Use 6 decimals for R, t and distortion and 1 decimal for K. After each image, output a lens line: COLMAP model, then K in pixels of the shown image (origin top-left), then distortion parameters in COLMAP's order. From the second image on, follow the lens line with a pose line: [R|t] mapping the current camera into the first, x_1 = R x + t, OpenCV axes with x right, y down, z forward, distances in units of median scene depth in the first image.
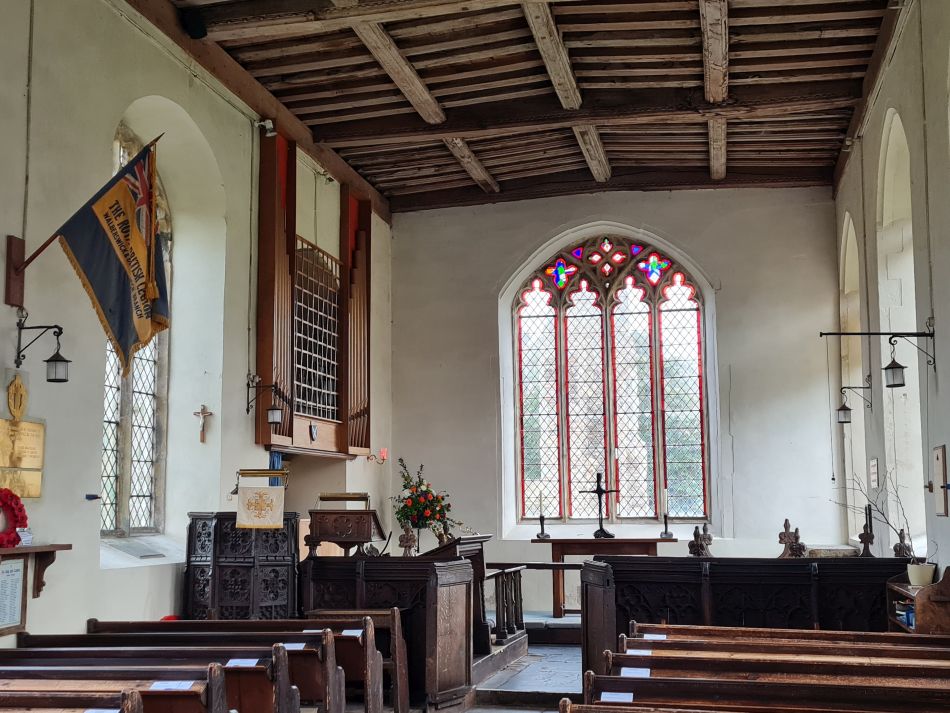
lens RADIAL K [[994.1, 0, 474.4], [0, 994.1, 359.9], [0, 0, 1]] dist [0.056442, 0.000000]
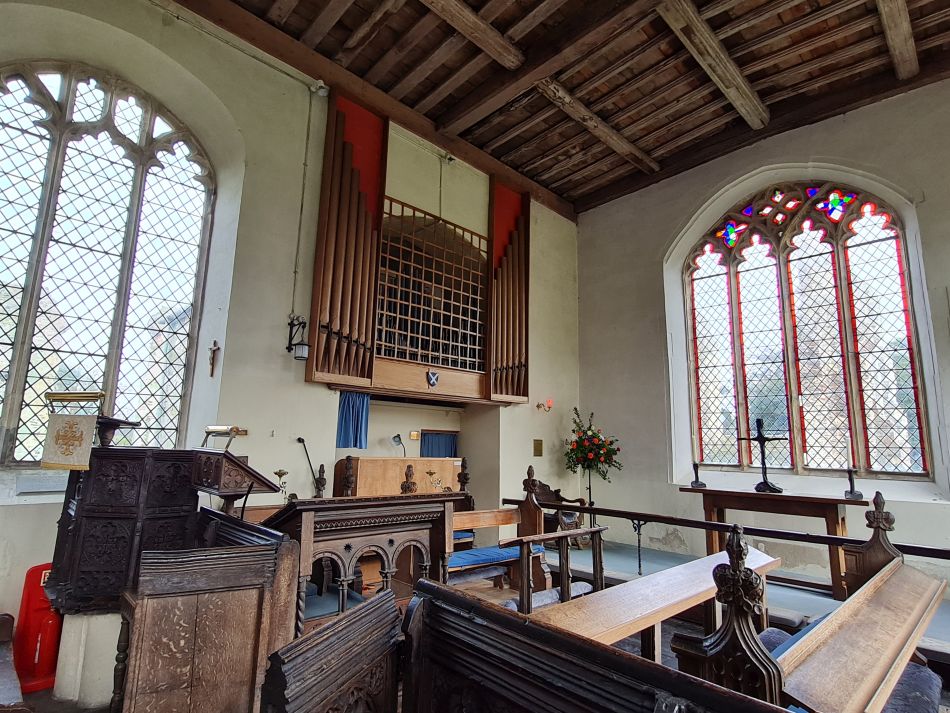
lens RADIAL K [[493.4, 0, 475.2], [0, 493.4, 357.1], [0, 0, 1]] dist [0.003547, -0.003333]
pose [[0.847971, -0.064798, -0.526066, 0.128815], [0.047405, 0.997793, -0.046490, 0.058492], [0.527918, 0.014484, 0.849172, 0.425367]]
